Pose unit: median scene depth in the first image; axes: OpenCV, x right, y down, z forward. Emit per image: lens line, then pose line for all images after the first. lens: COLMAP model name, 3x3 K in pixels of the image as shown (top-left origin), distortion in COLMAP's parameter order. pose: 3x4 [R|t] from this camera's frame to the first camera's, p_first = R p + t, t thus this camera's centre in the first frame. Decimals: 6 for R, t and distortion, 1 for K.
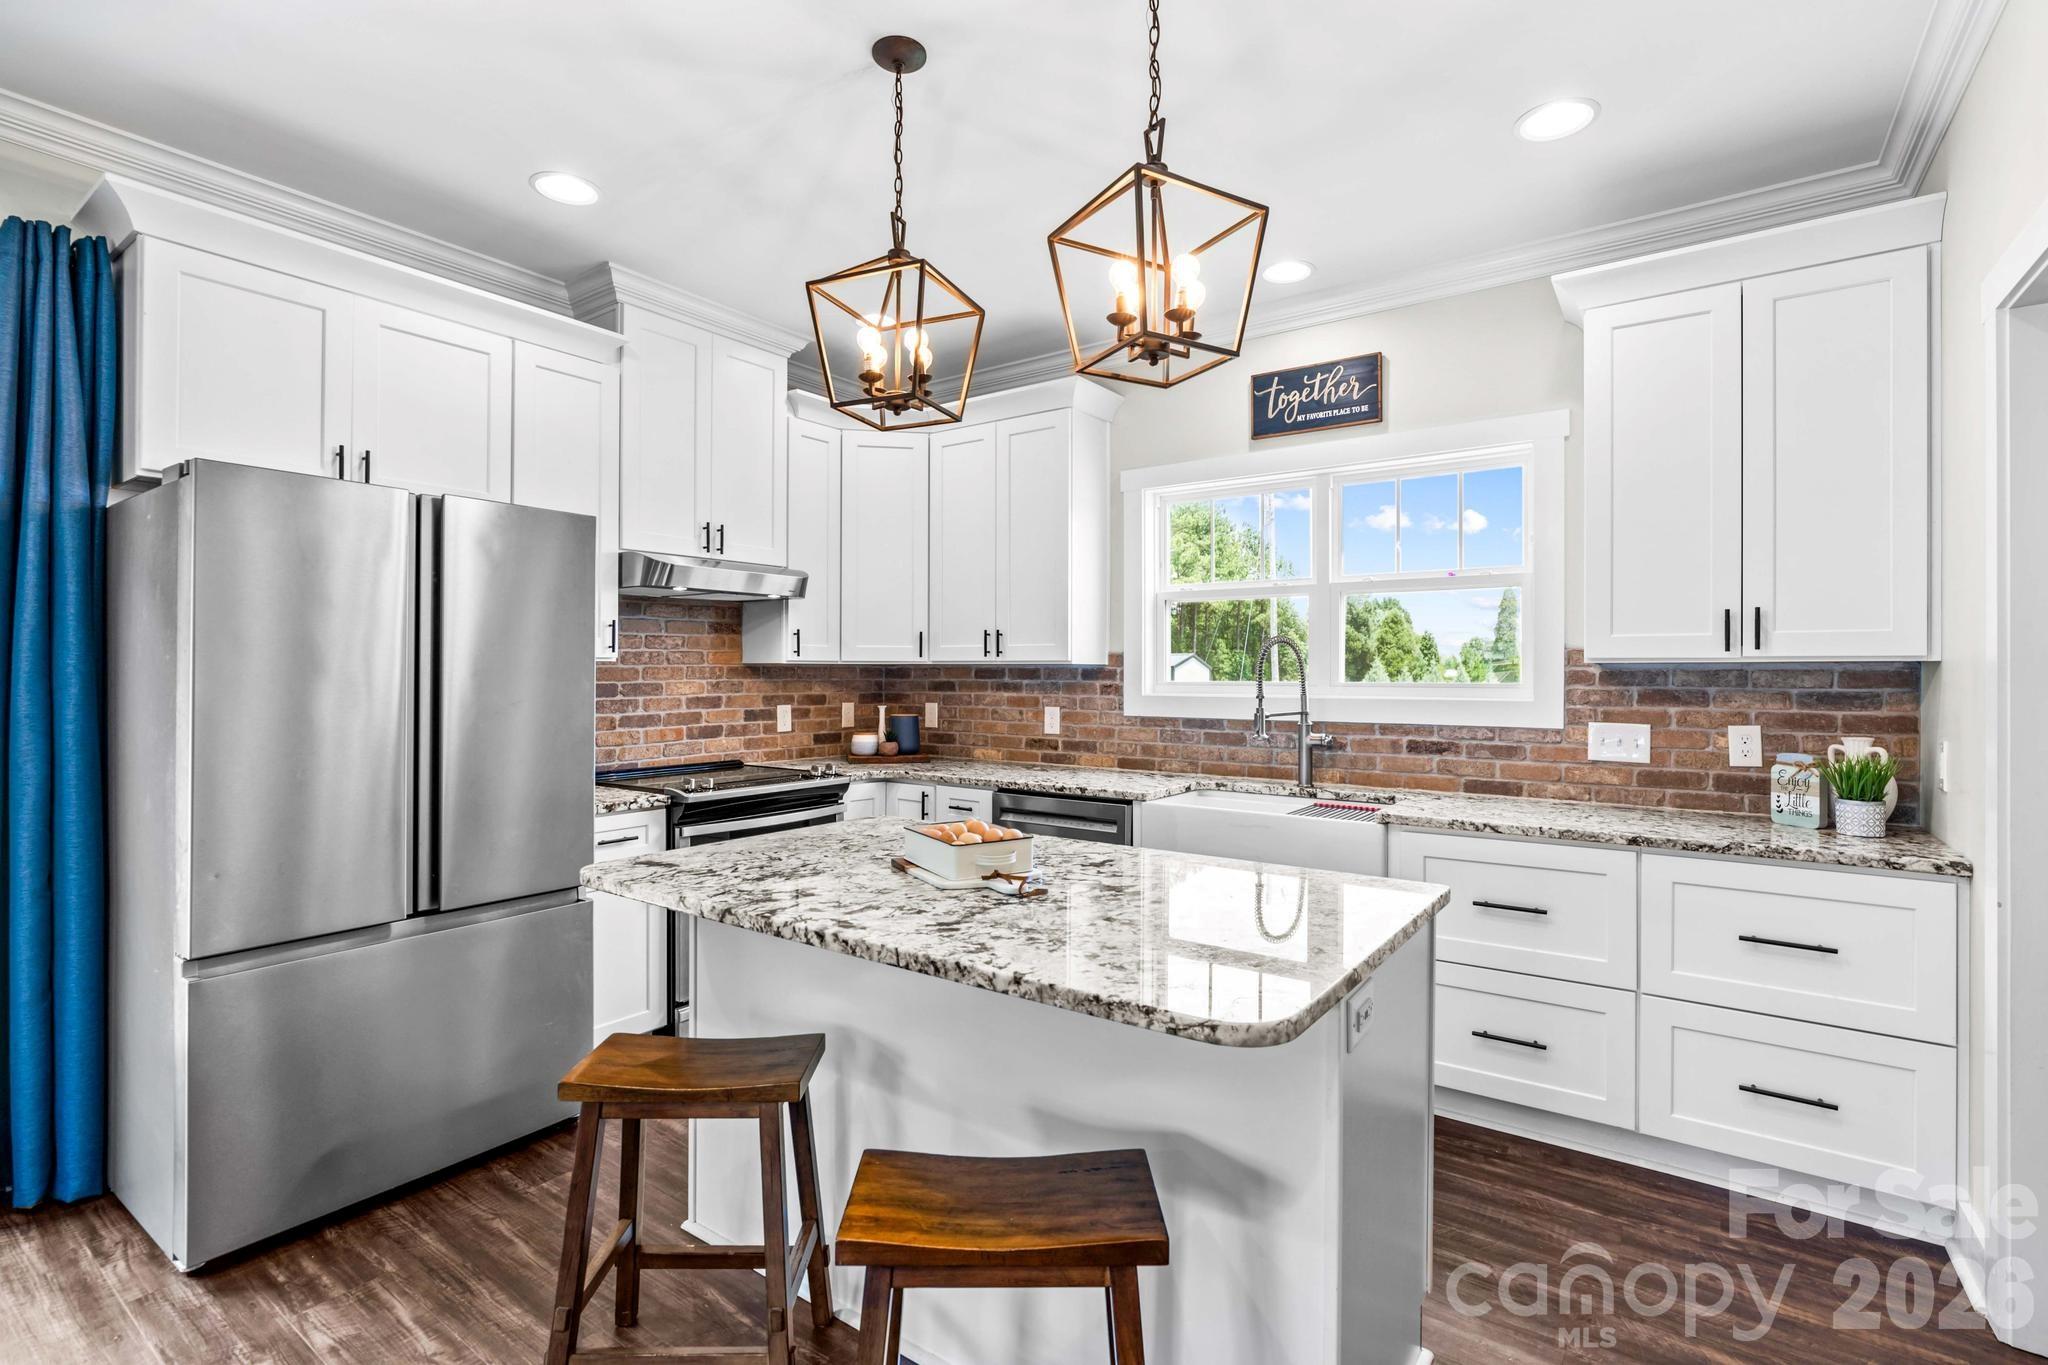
lens RADIAL K [[943.1, 0, 1030.0], [0, 943.1, 671.0], [0, 0, 1]] dist [-0.019864, 0.007168]
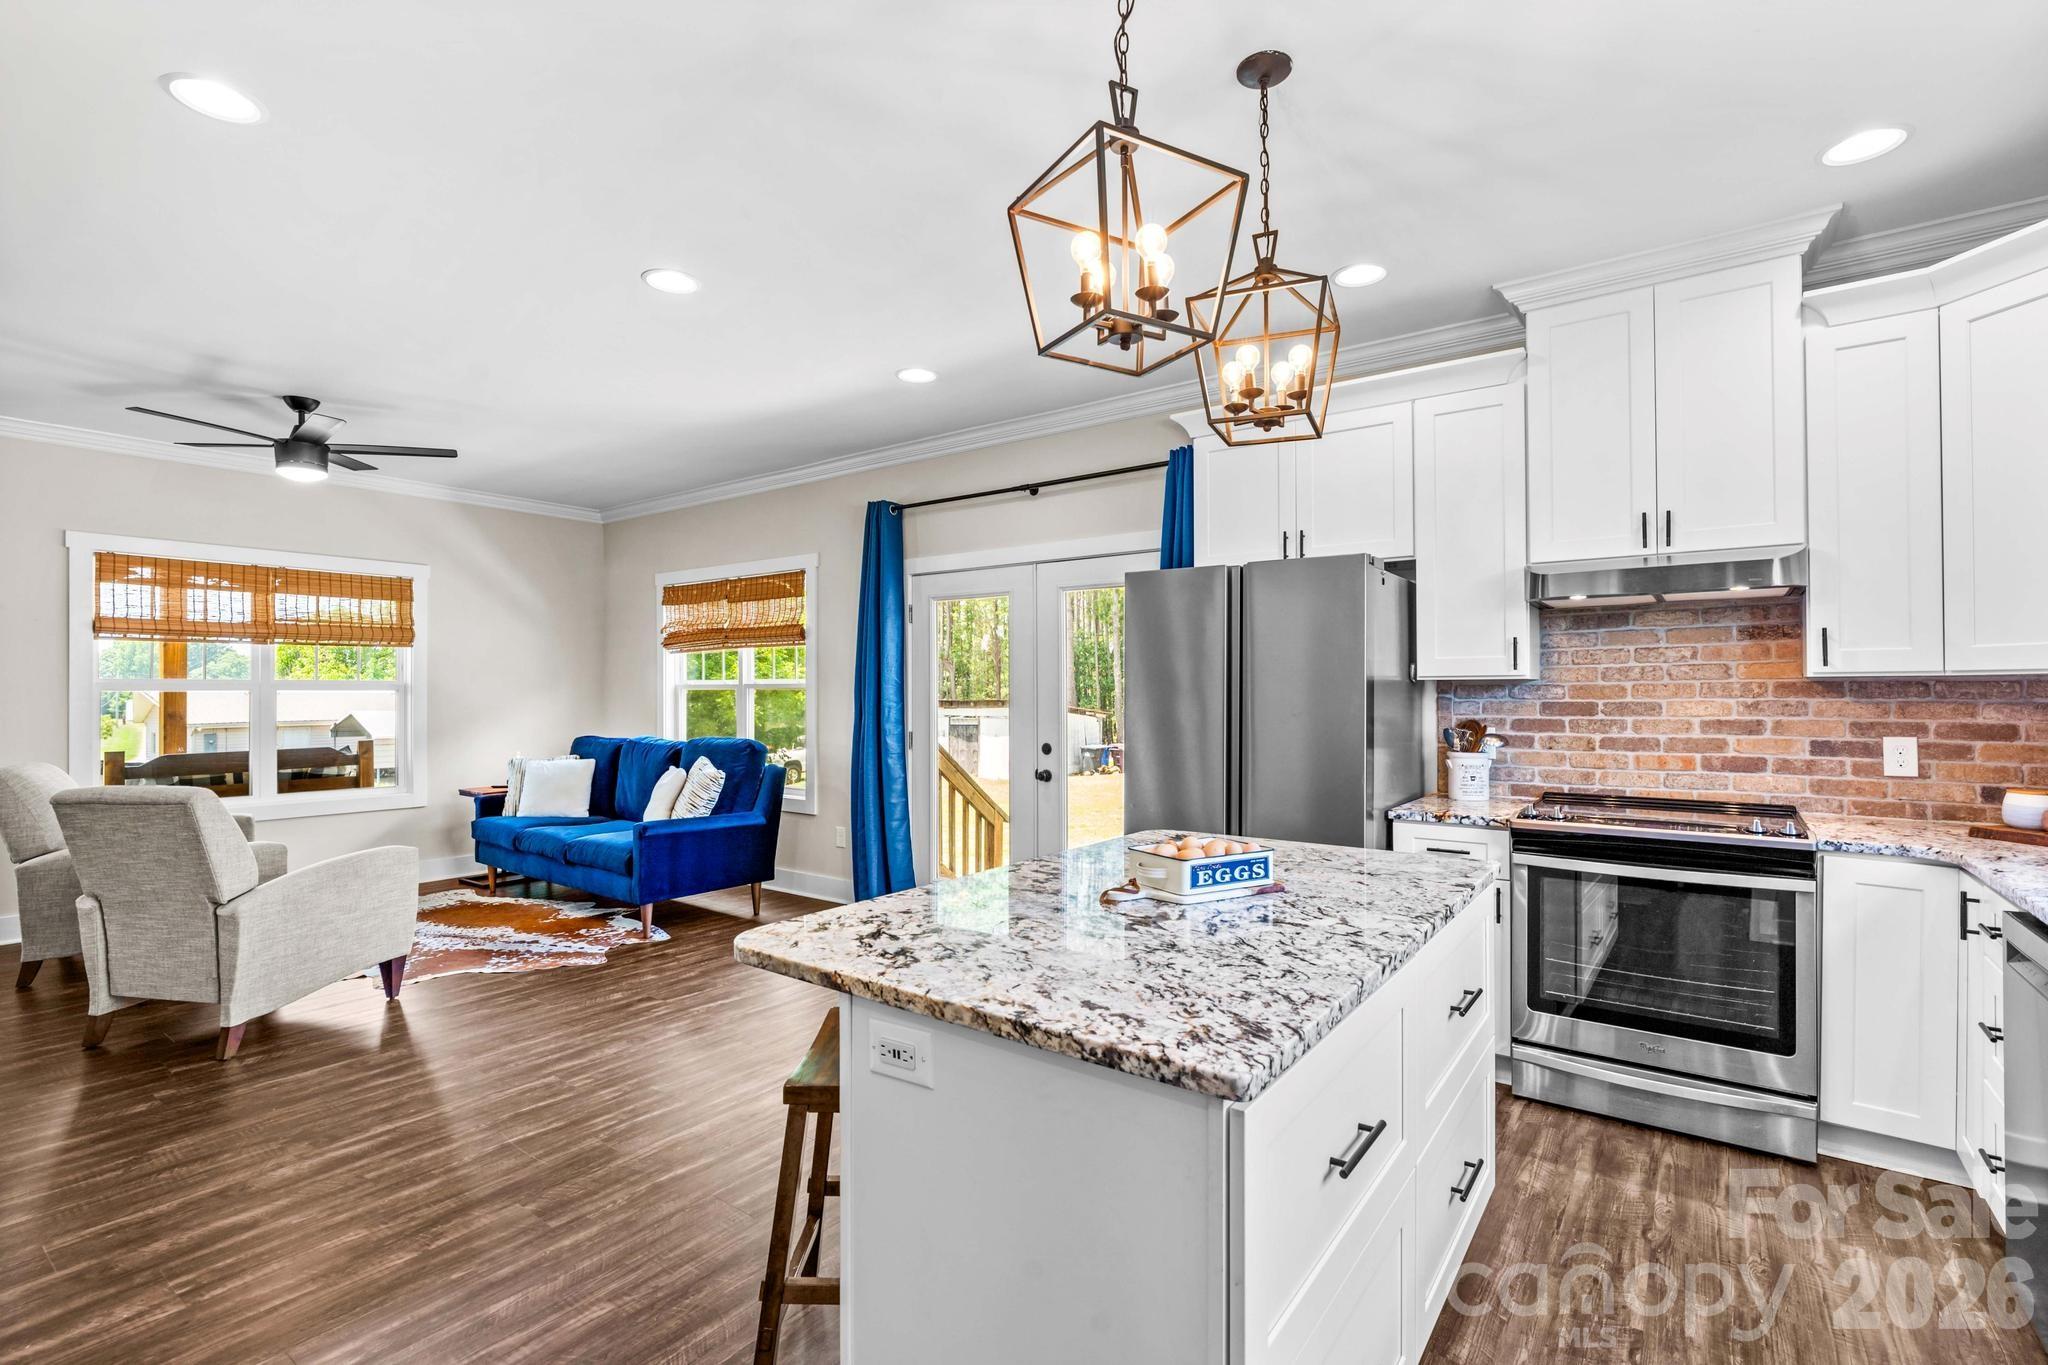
lens RADIAL K [[943.1, 0, 1020.4], [0, 943.1, 682.9], [0, 0, 1]] dist [-0.019864, 0.007168]
pose [[-0.015918, -0.010865, -0.999814, 0.497969], [0.003550, 0.999934, -0.010922, 0.002574], [0.999867, -0.003723, -0.015879, 0.439884]]
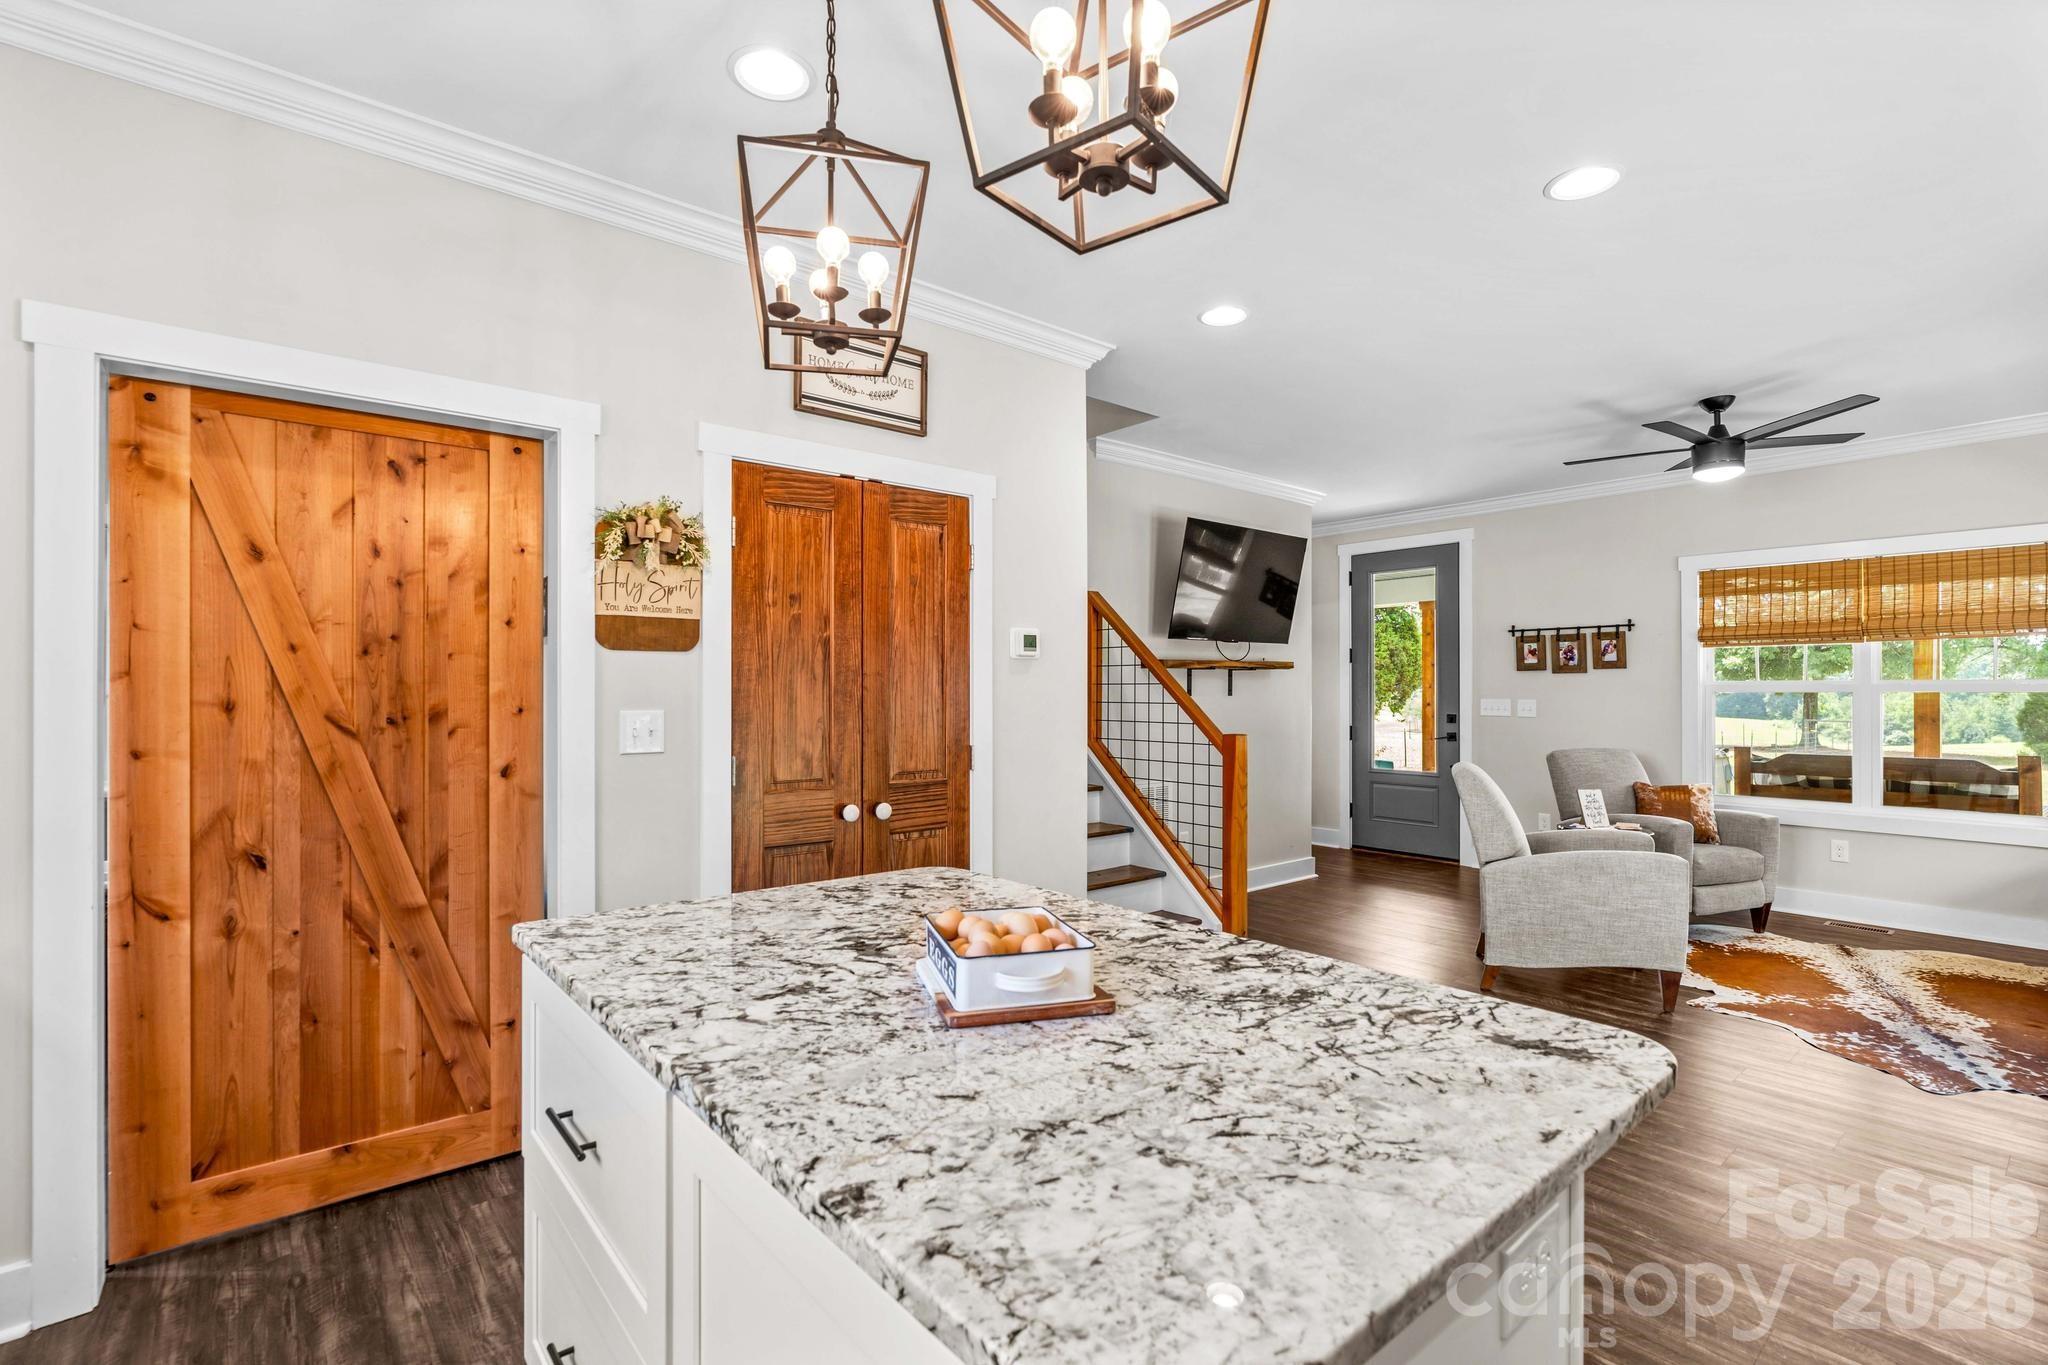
lens RADIAL K [[943.1, 0, 1020.5], [0, 943.1, 687.1], [0, 0, 1]] dist [-0.019864, 0.007168]
pose [[-0.965462, -0.002624, 0.260530, -0.134796], [-0.004160, 0.999977, -0.005345, -0.000534], [-0.260510, -0.006244, -0.965451, 0.878640]]
